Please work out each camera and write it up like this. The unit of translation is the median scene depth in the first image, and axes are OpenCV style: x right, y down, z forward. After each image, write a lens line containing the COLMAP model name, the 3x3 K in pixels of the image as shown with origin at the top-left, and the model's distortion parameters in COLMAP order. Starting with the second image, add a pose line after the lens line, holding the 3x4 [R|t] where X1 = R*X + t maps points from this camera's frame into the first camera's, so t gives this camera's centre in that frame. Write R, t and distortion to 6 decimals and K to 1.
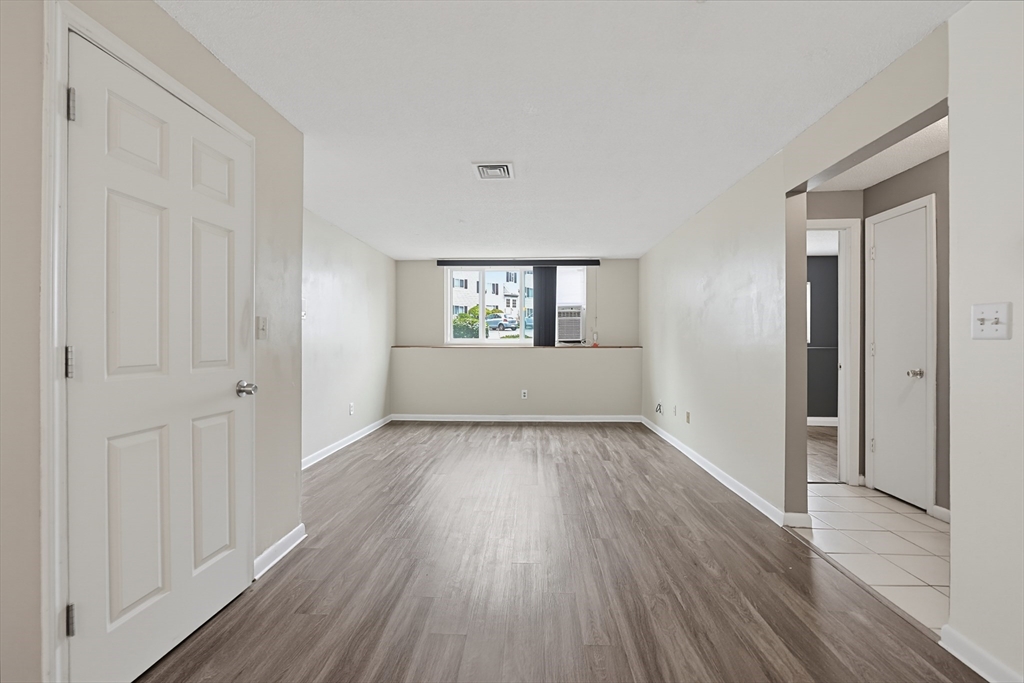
lens RADIAL K [[438.7, 0, 507.9], [0, 438.7, 339.4], [0, 0, 1]] dist [-0.001164, 0.000639]
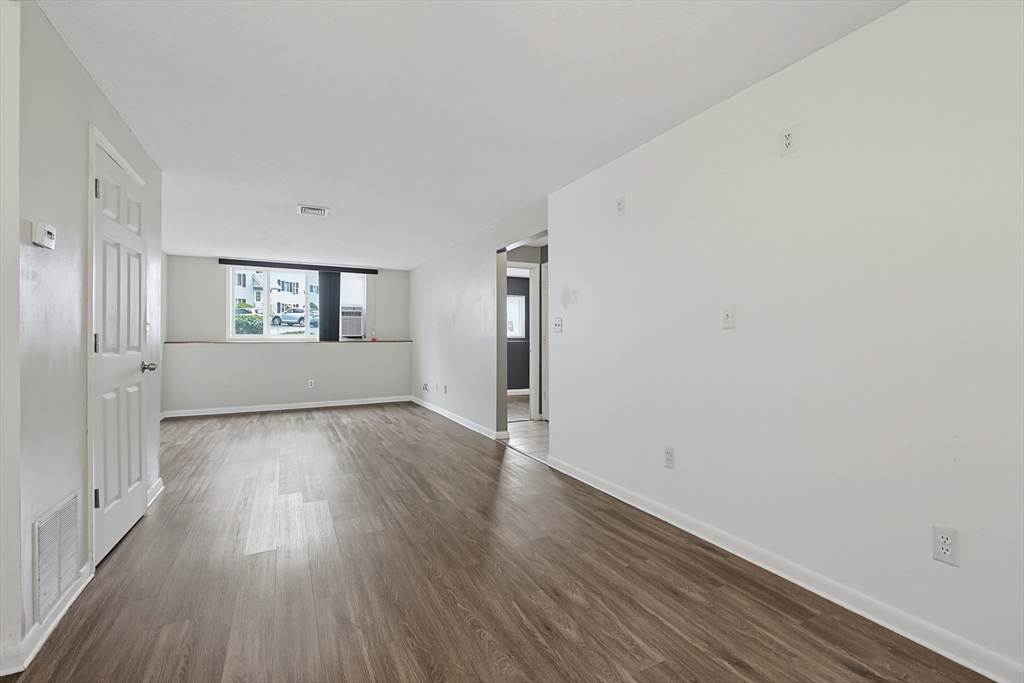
lens RADIAL K [[438.7, 0, 502.7], [0, 438.7, 336.7], [0, 0, 1]] dist [-0.001164, 0.000639]
pose [[0.869822, -0.001372, 0.493363, -0.092349], [0.002105, 0.999997, -0.000930, 0.006024], [-0.493360, 0.001848, 0.869823, -0.234375]]
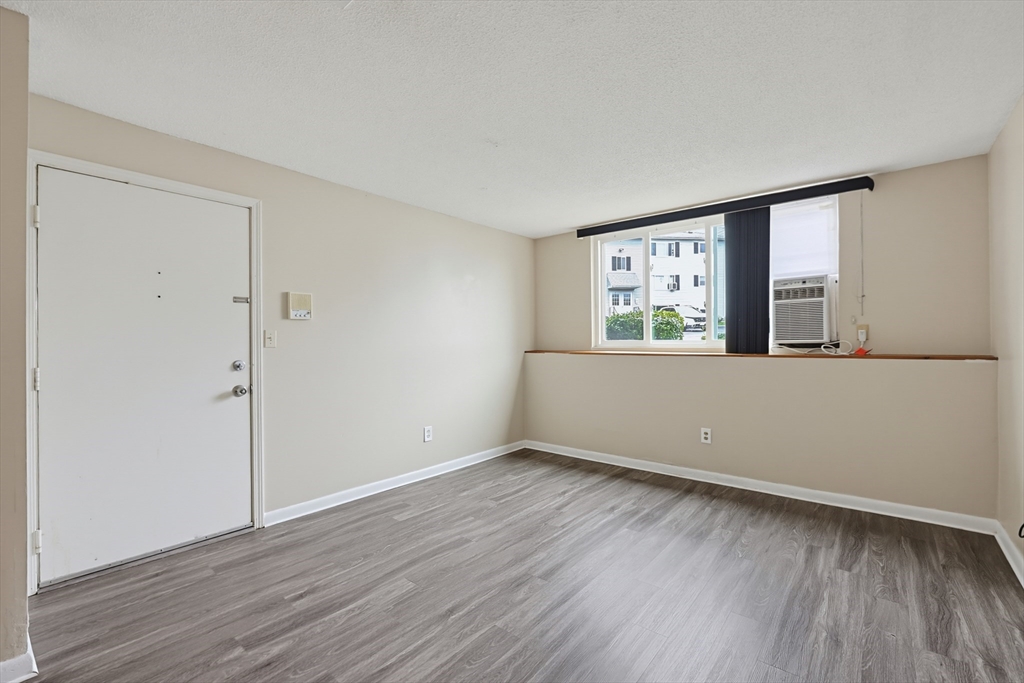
lens RADIAL K [[438.7, 0, 520.8], [0, 438.7, 340.7], [0, 0, 1]] dist [-0.001164, 0.000639]
pose [[0.805490, -0.005581, -0.592583, 0.189582], [0.007838, 0.999969, 0.001237, -0.003838], [0.592557, -0.005641, 0.805509, 0.393915]]
